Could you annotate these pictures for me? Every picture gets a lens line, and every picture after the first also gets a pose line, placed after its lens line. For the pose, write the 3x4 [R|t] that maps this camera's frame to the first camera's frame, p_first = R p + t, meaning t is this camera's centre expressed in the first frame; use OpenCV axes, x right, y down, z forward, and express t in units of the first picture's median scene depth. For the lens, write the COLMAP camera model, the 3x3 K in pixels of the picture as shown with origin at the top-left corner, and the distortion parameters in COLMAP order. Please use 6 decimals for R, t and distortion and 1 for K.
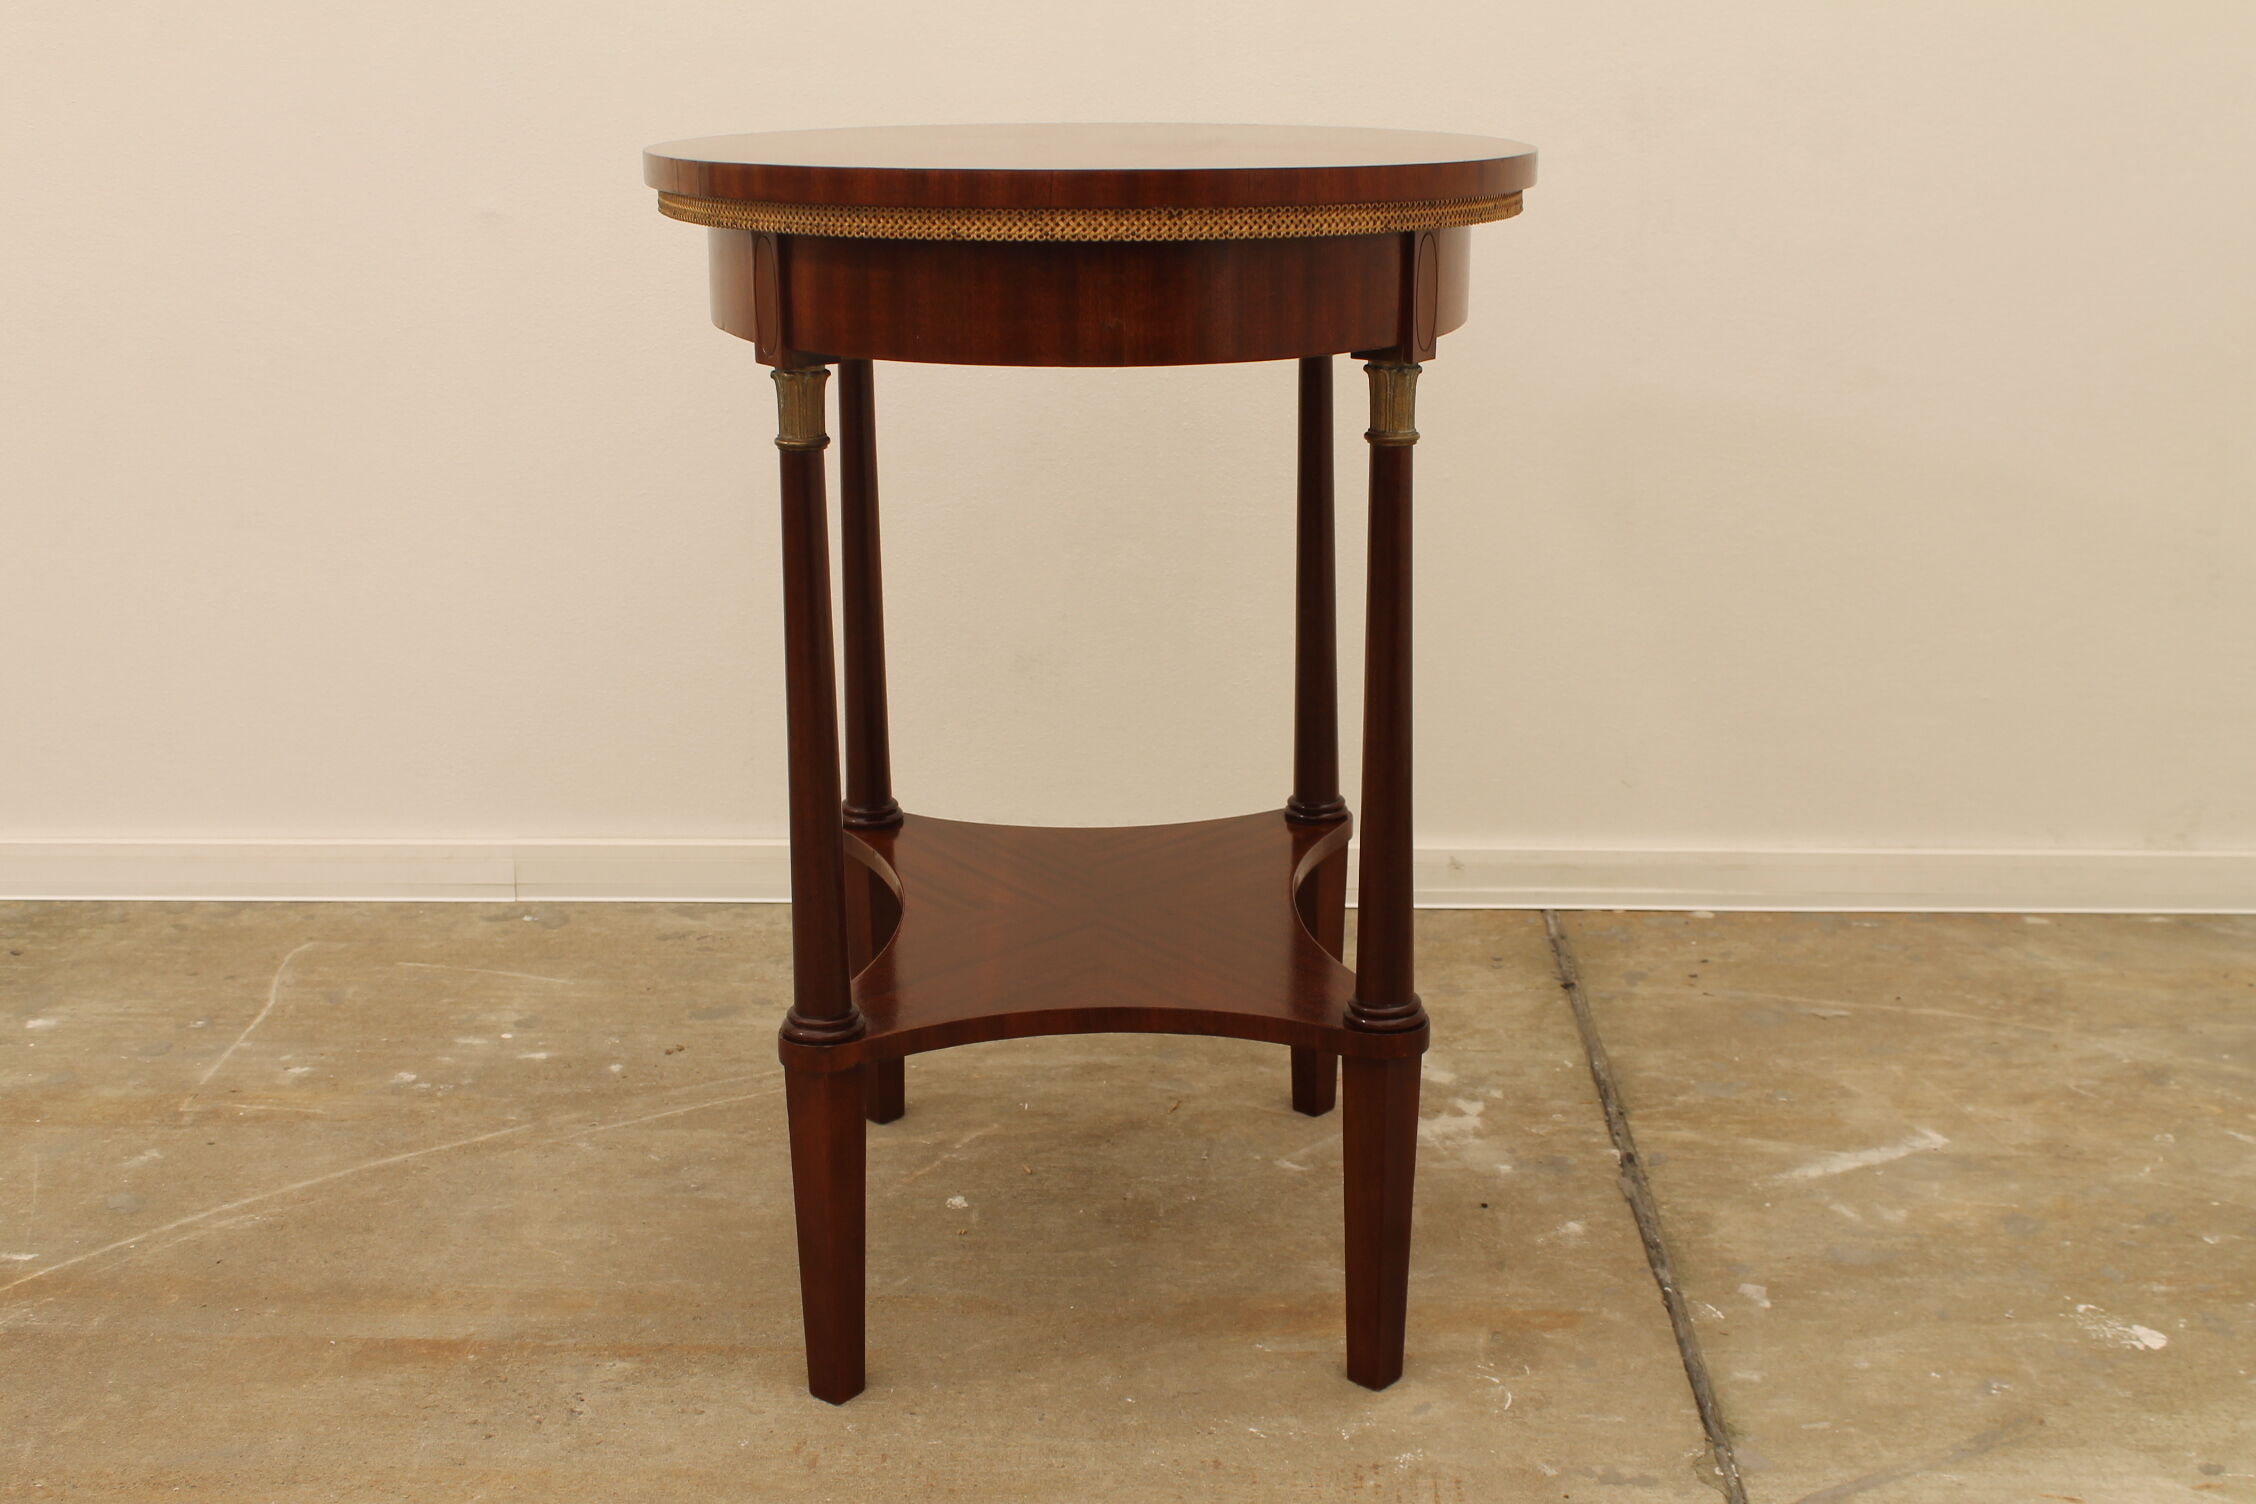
lens RADIAL K [[2617.6, 0, 1176.4], [0, 2617.6, 758.5], [0, 0, 1]] dist [-0.116507, 0.154341]
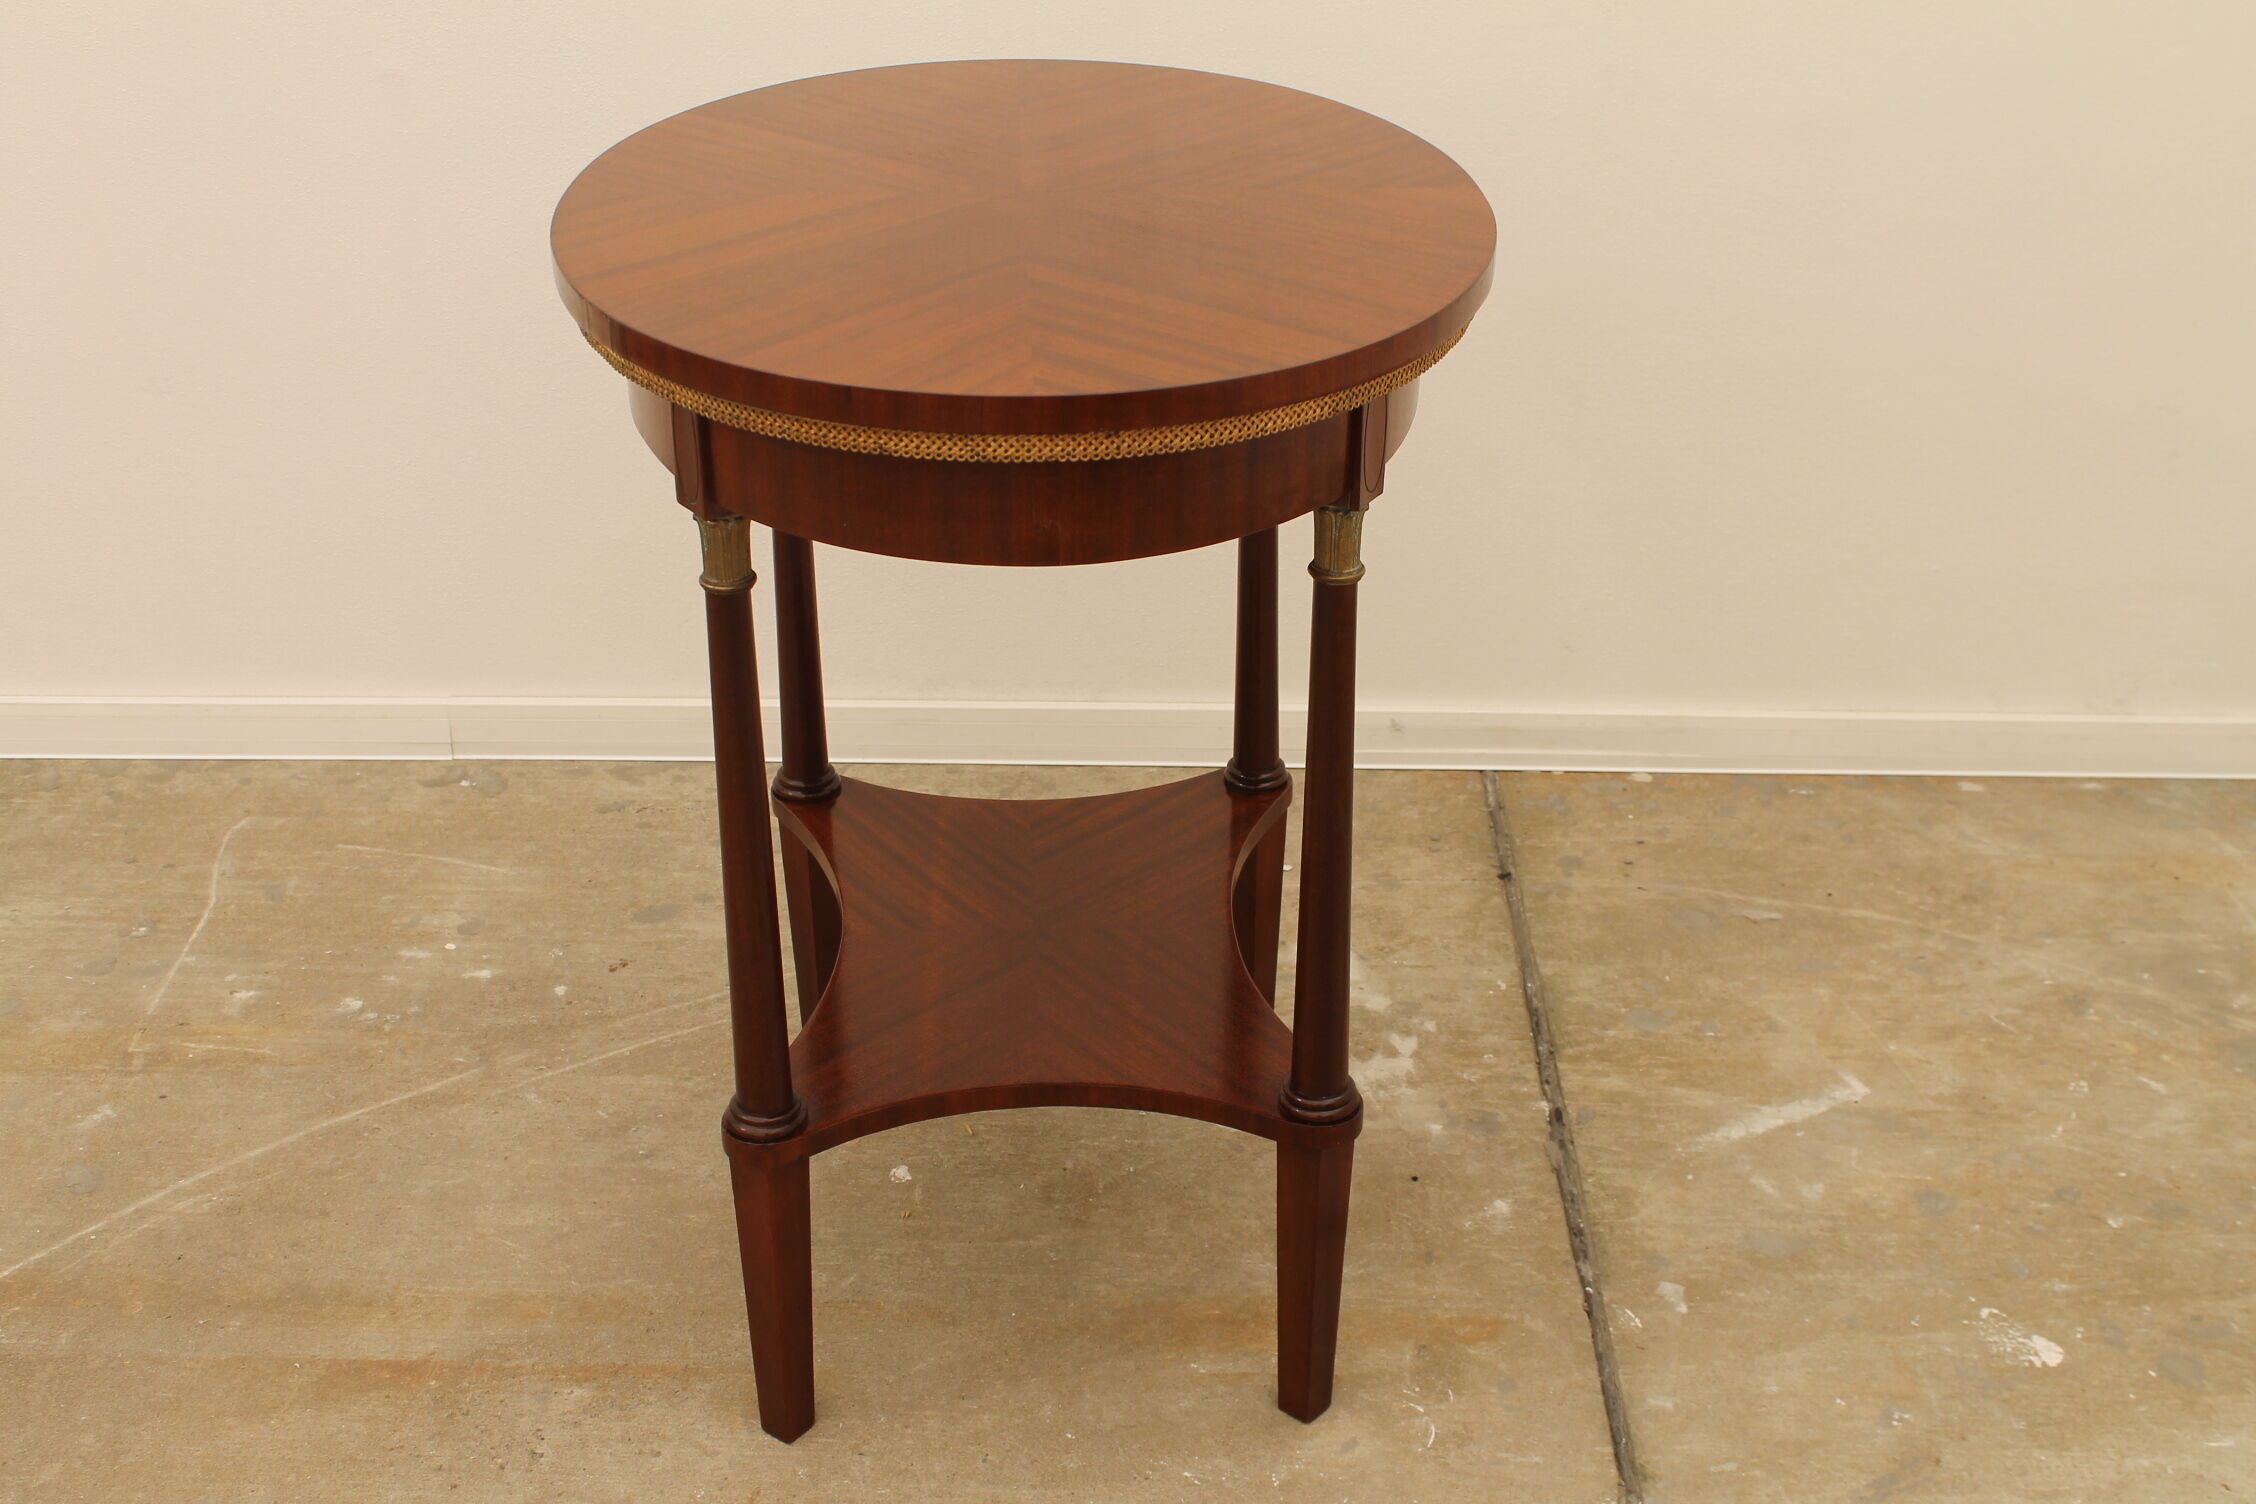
lens RADIAL K [[2617.6, 0, 1176.4], [0, 2617.6, 758.5], [0, 0, 1]] dist [-0.116507, 0.154341]
pose [[0.999767, 0.001033, 0.021543, 0.001782], [-0.005303, 0.979956, 0.199142, -0.182851], [-0.020905, -0.199210, 0.979734, 0.025809]]
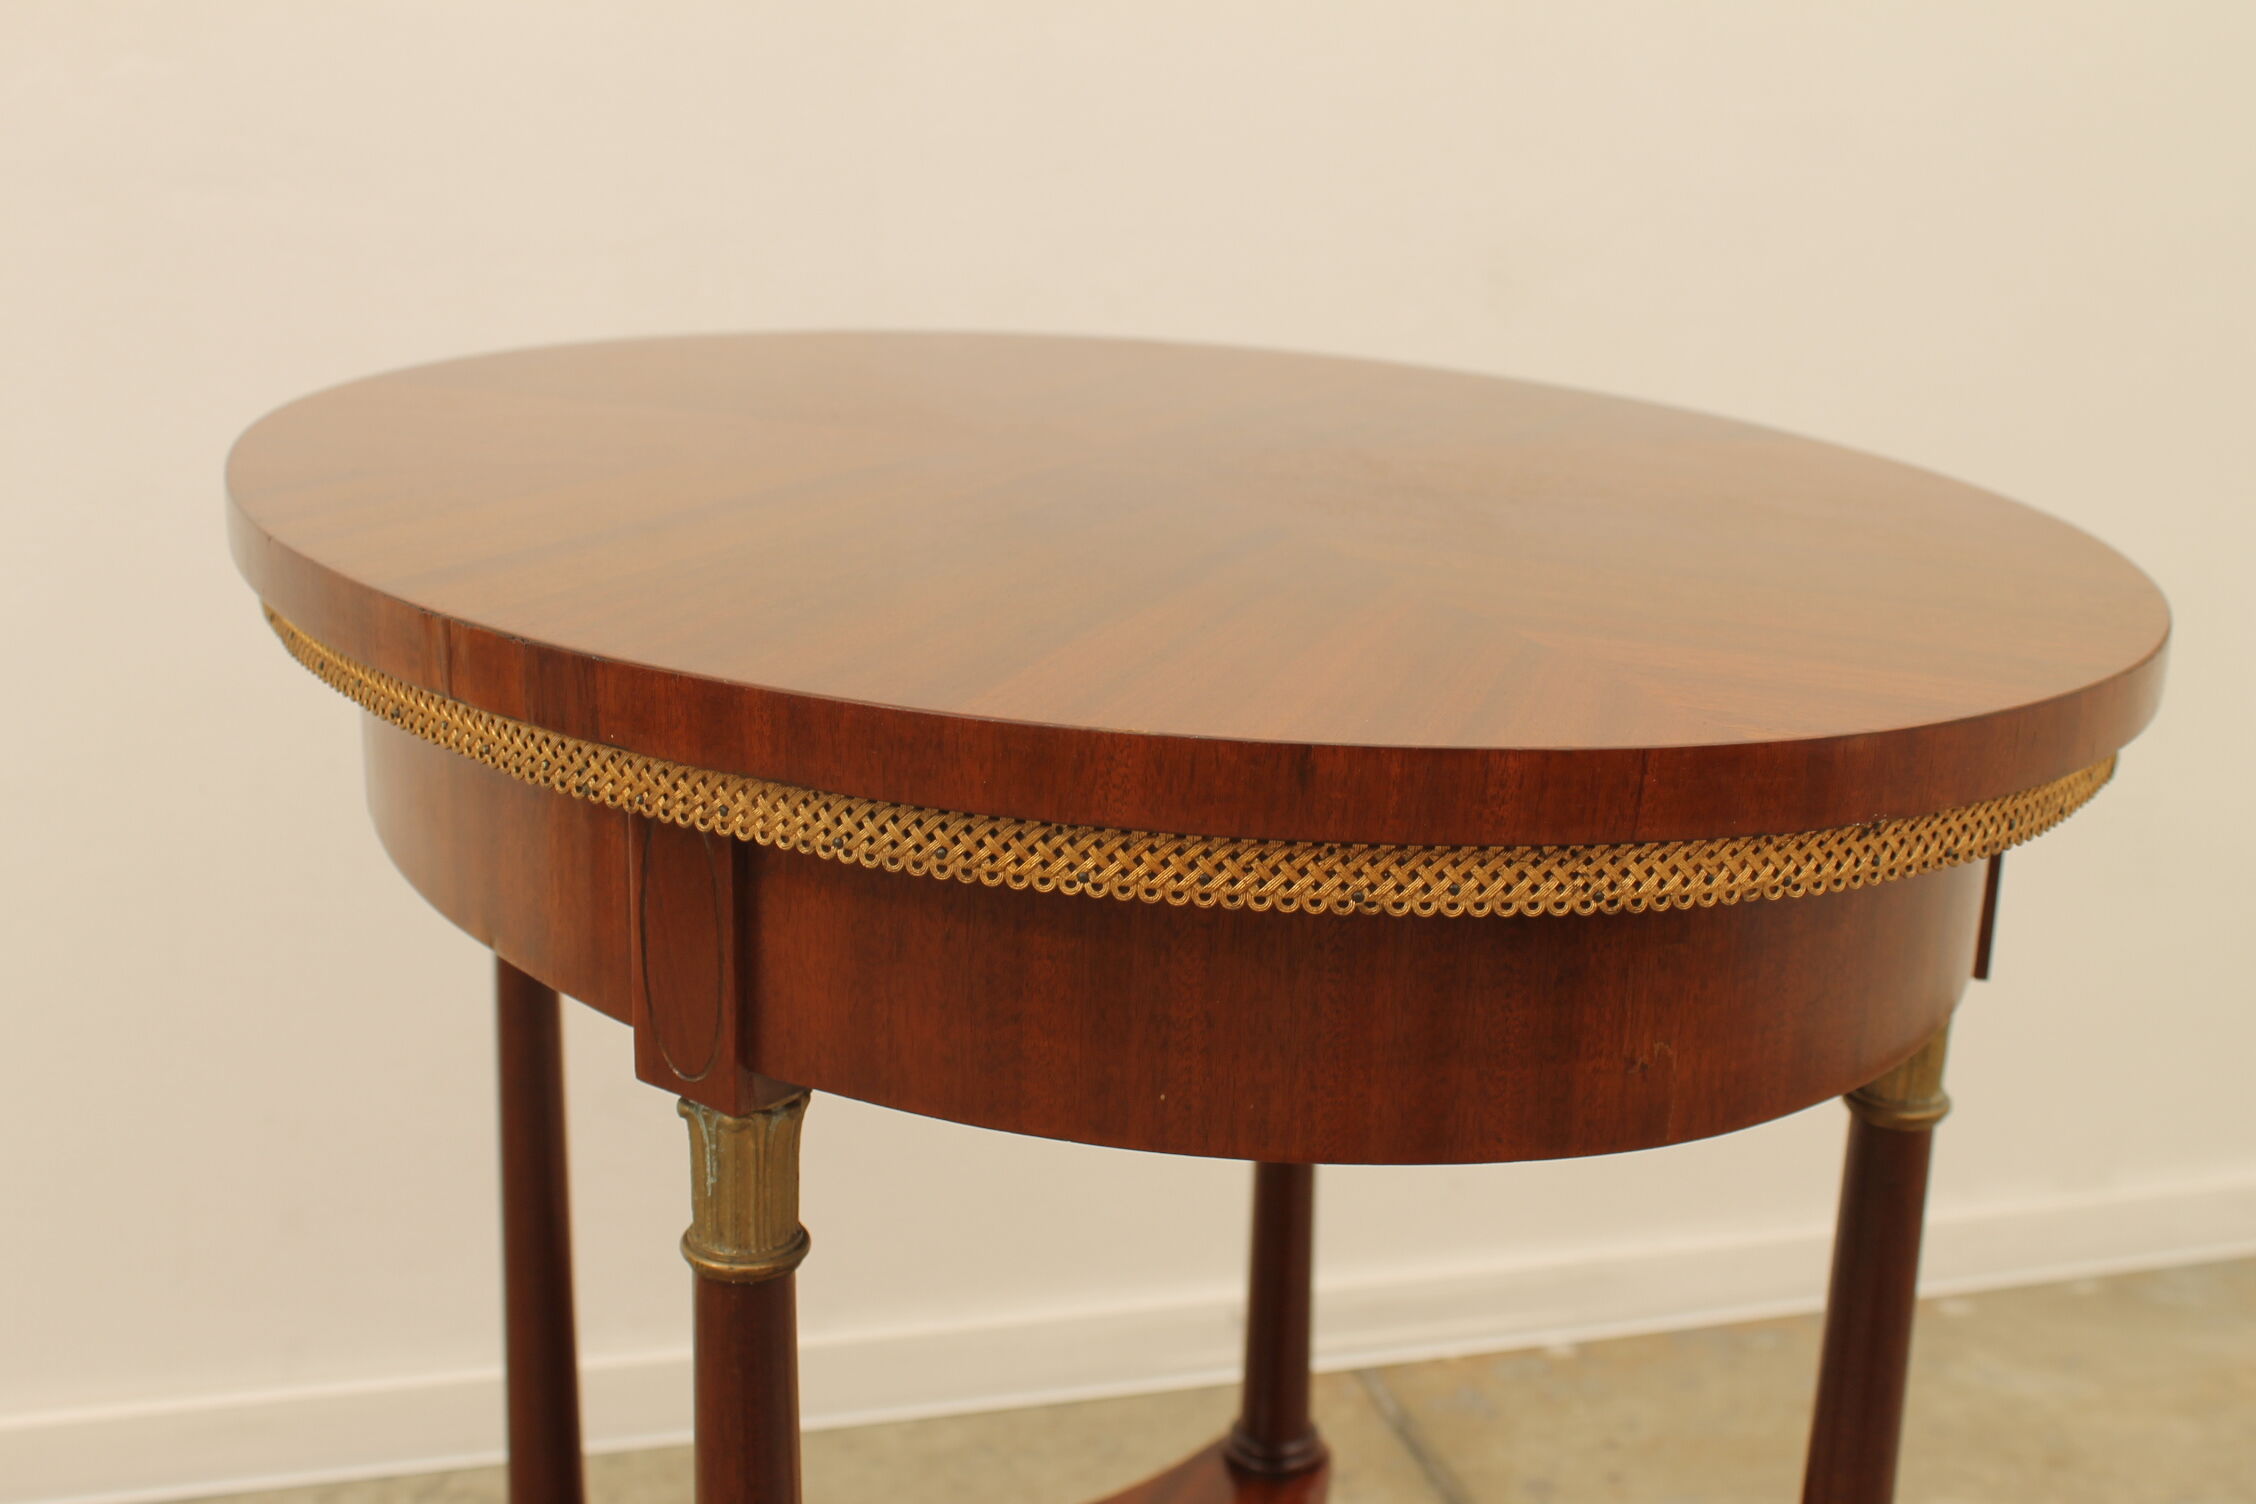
lens RADIAL K [[2620.5, 0, 1180.0], [0, 2620.5, 759.0], [0, 0, 1]] dist [-0.118147, 0.154857]
pose [[0.949744, -0.046250, 0.309591, -0.150188], [0.045905, 0.998910, 0.008404, -0.147600], [-0.309643, 0.006230, 0.950833, 0.414429]]
